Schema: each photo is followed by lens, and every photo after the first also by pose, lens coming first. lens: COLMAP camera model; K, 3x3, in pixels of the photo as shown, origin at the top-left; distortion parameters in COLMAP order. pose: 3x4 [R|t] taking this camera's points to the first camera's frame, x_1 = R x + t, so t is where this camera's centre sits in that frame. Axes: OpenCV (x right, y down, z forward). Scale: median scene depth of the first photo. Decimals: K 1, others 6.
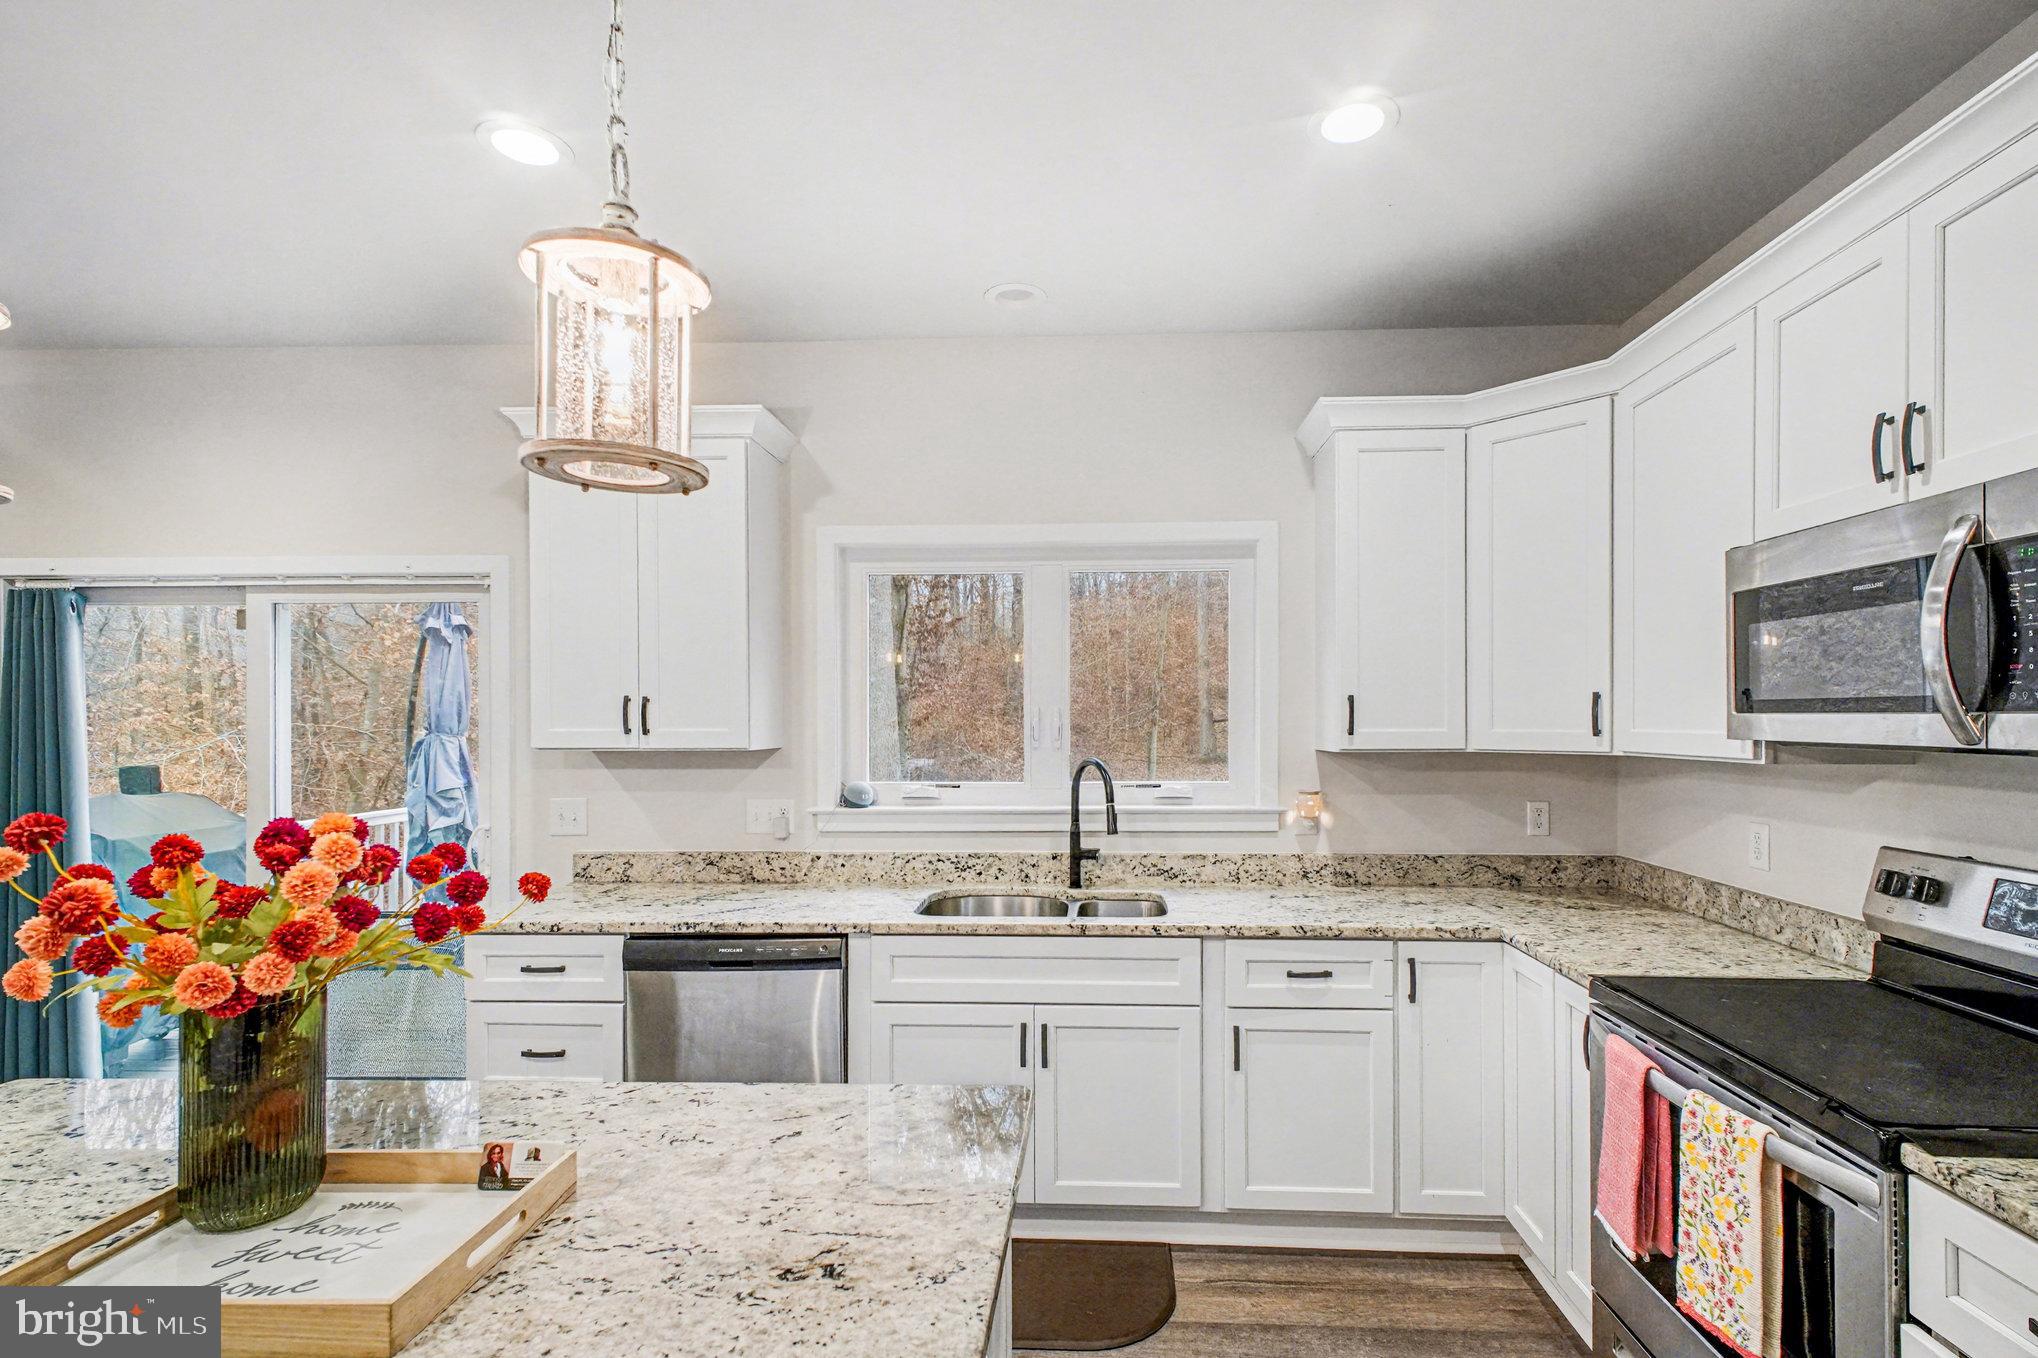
lens RADIAL K [[945.9, 0, 1068.1], [0, 945.9, 714.8], [0, 0, 1]] dist [0.017678, 0.000117]
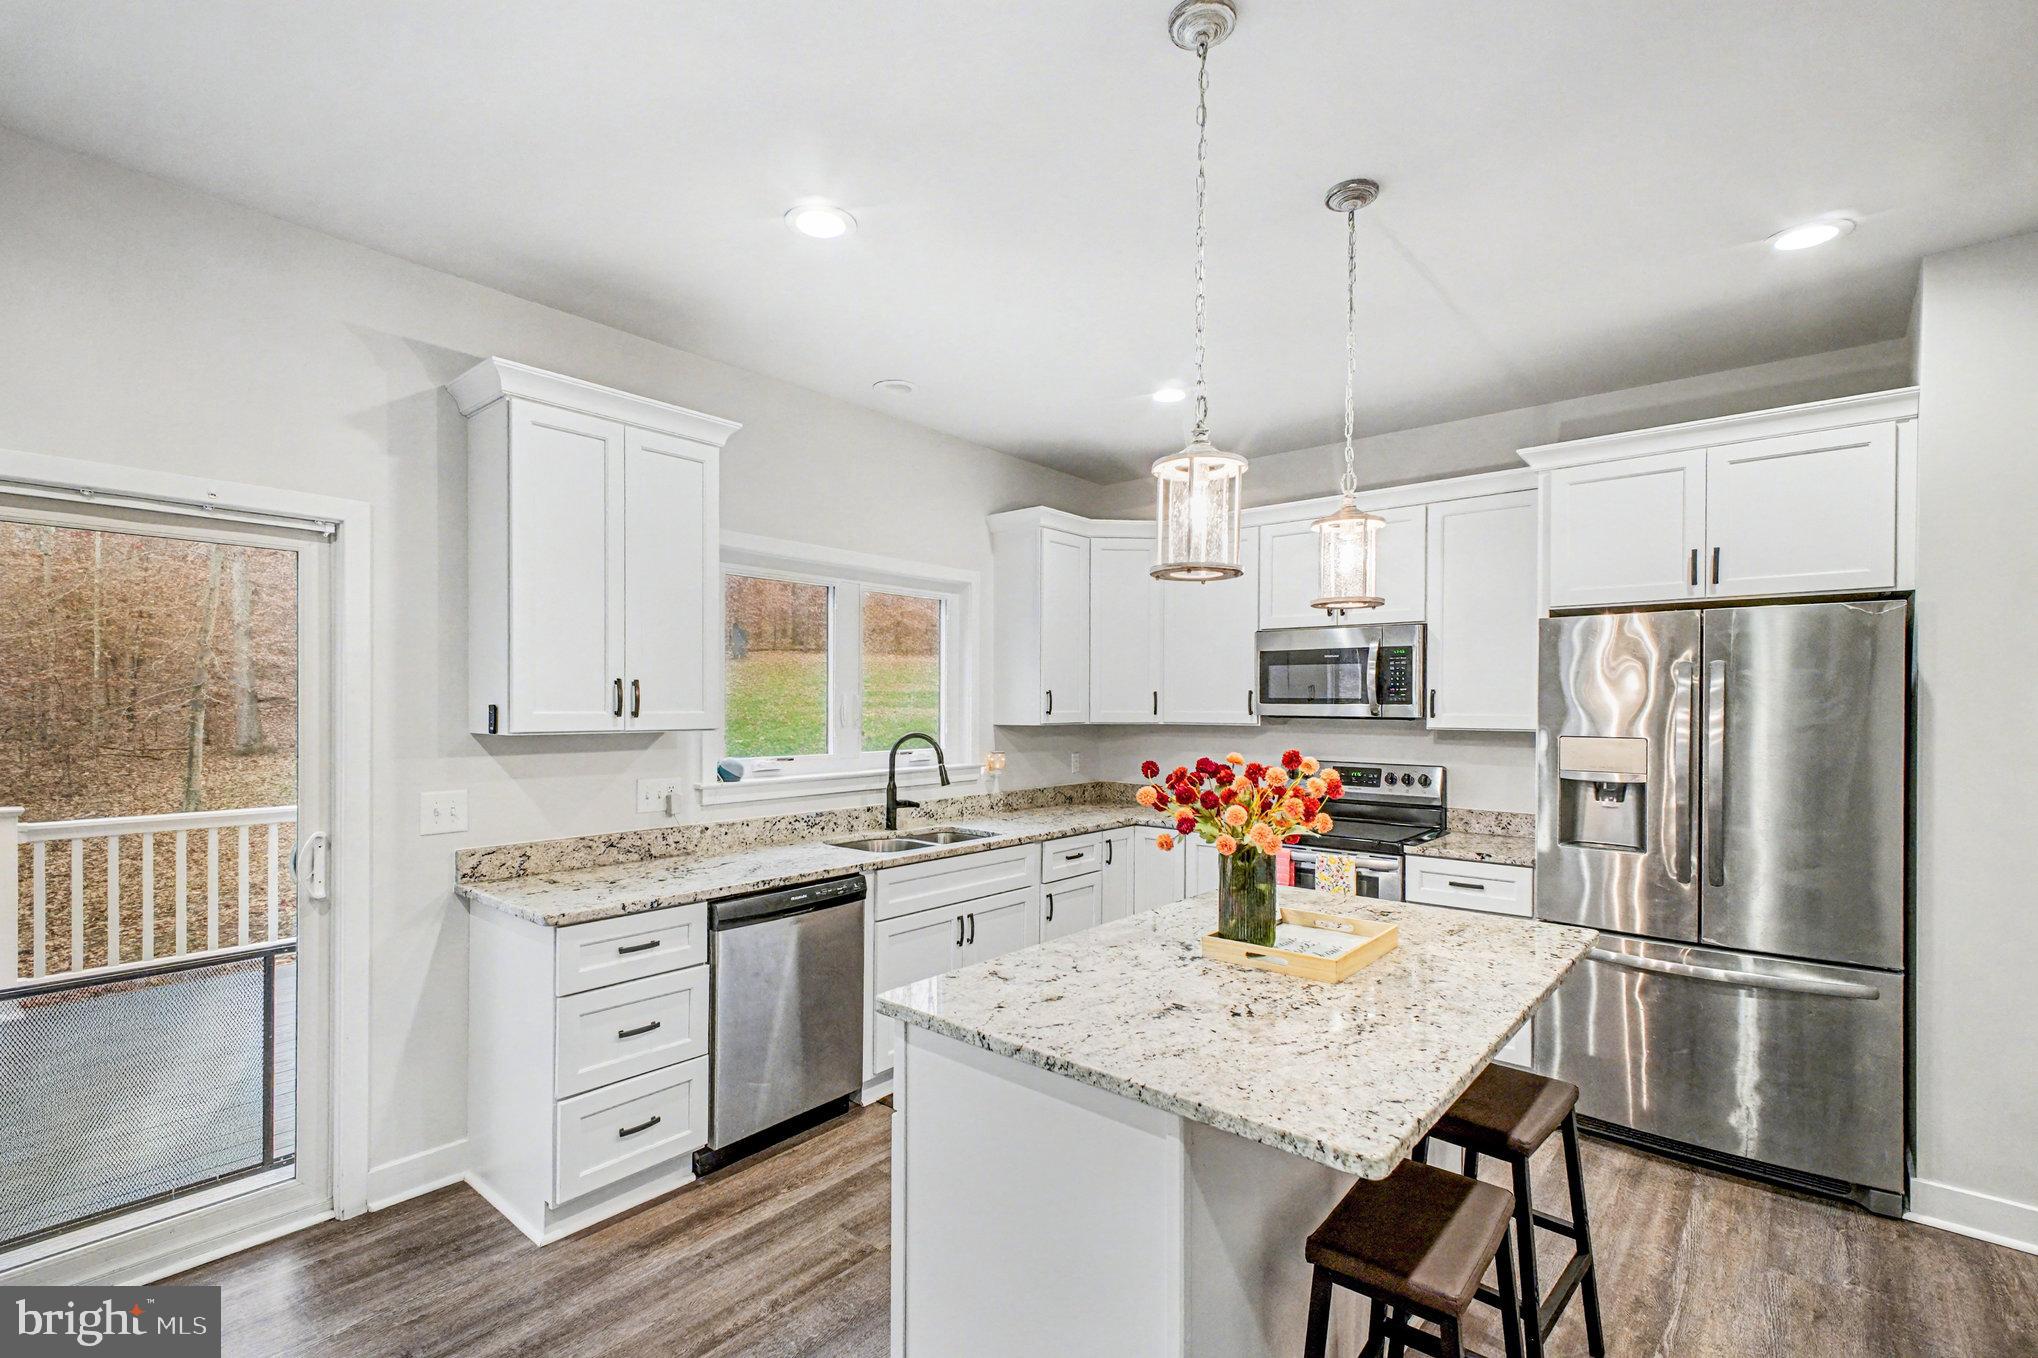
lens RADIAL K [[913.5, 0, 991.7], [0, 913.5, 703.8], [0, 0, 1]] dist [0.017219, -0.000332]
pose [[0.630638, 0.005246, 0.776059, -0.891789], [-0.009218, 0.999957, 0.000731, 0.002042], [-0.776022, -0.007615, 0.630659, 0.074619]]
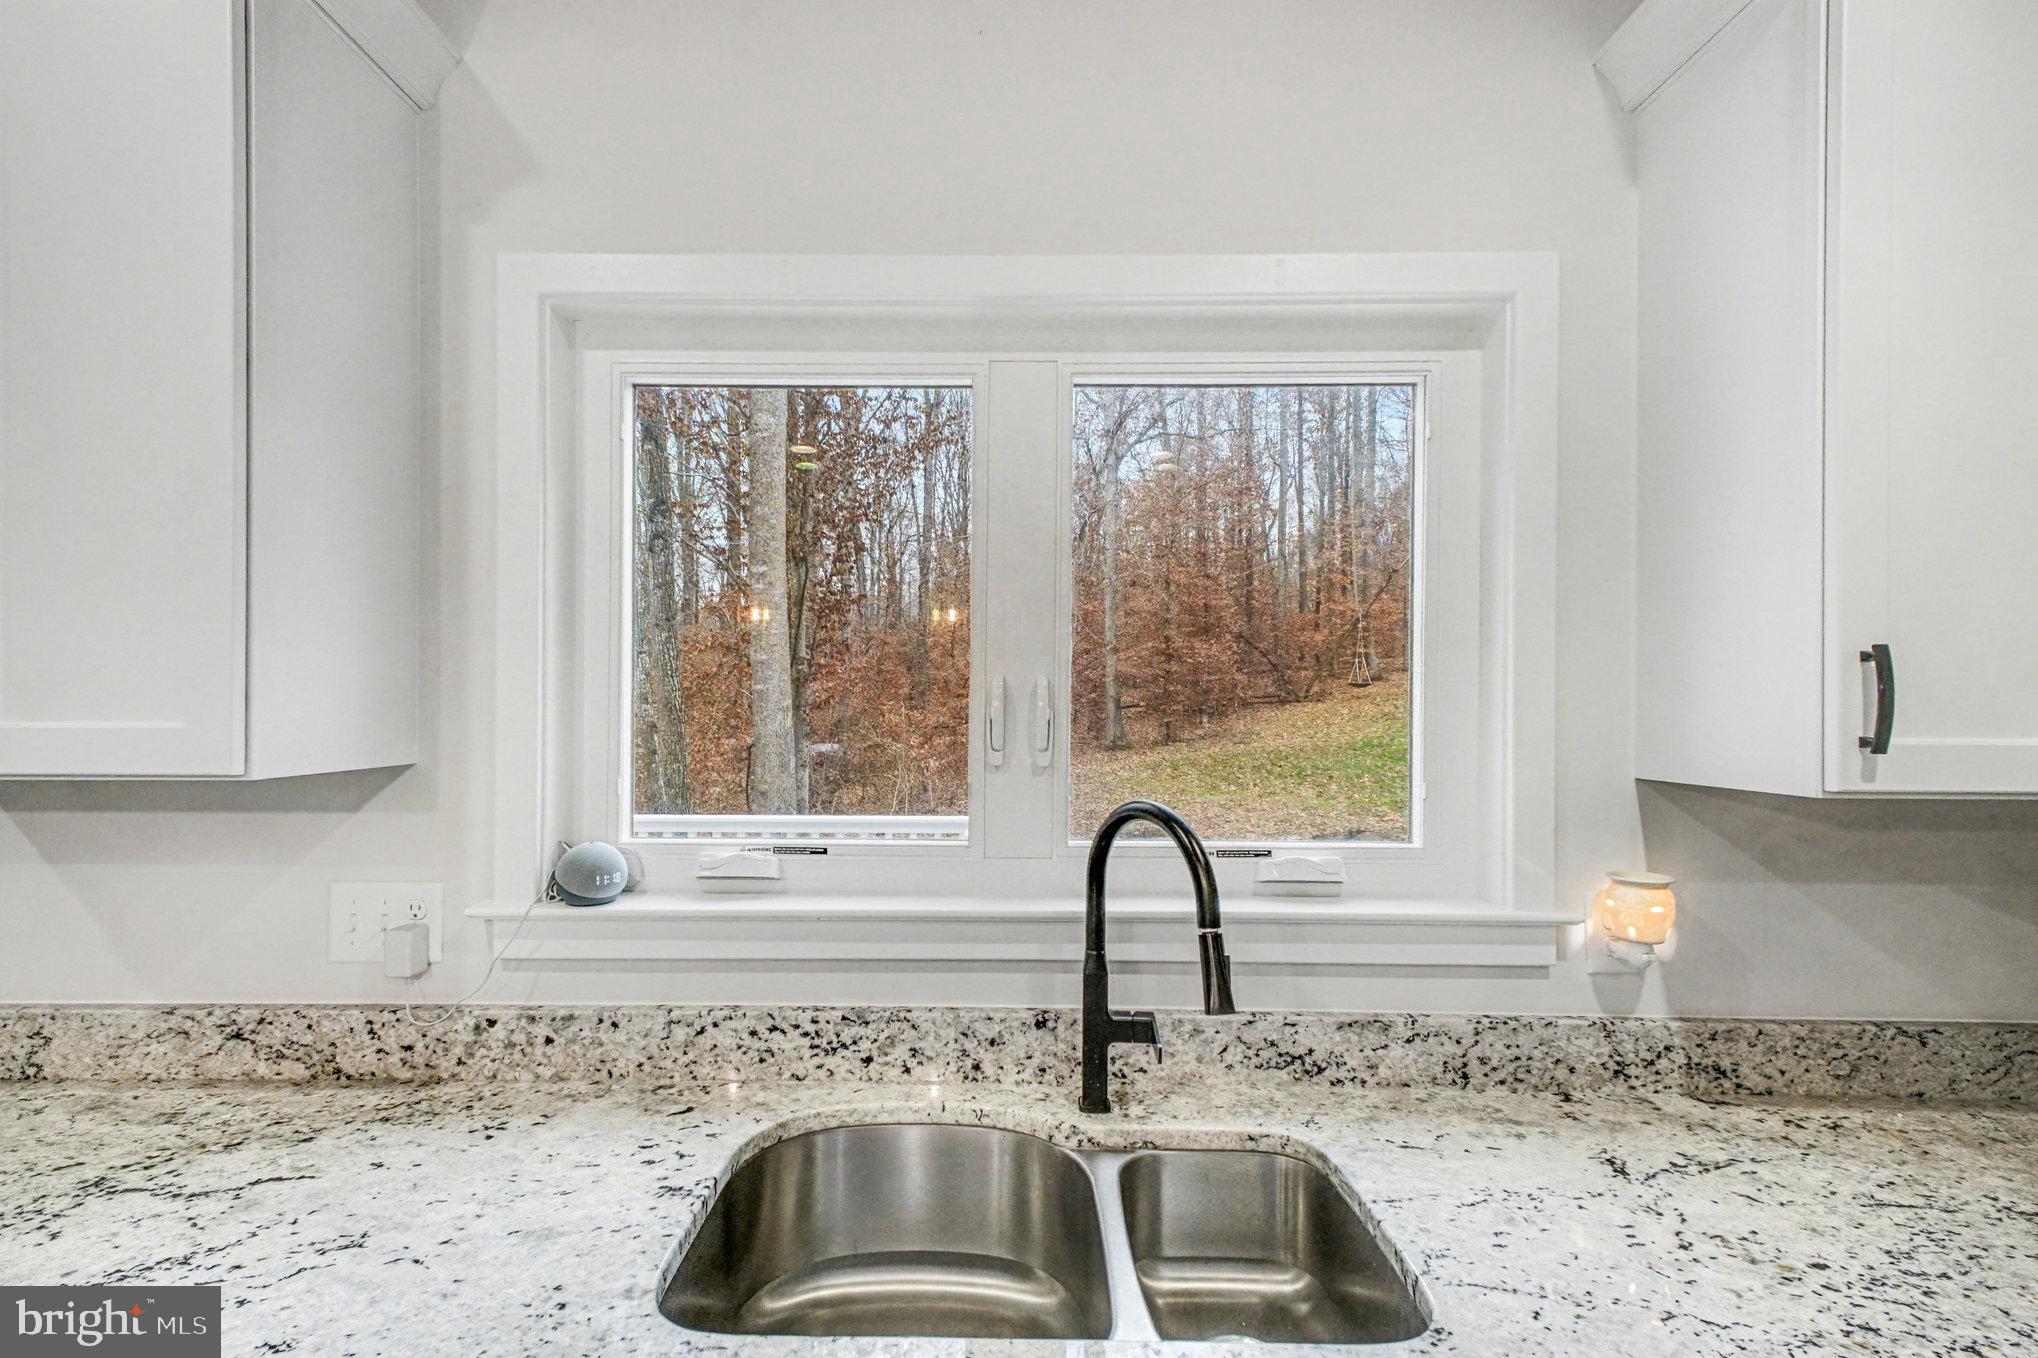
lens RADIAL K [[913.5, 0, 991.7], [0, 913.5, 703.8], [0, 0, 1]] dist [0.017219, -0.000332]
pose [[0.999719, 0.008608, 0.022088, -0.047649], [-0.008692, 0.999955, 0.003715, 0.002868], [-0.022055, -0.003906, 0.999749, 0.585530]]
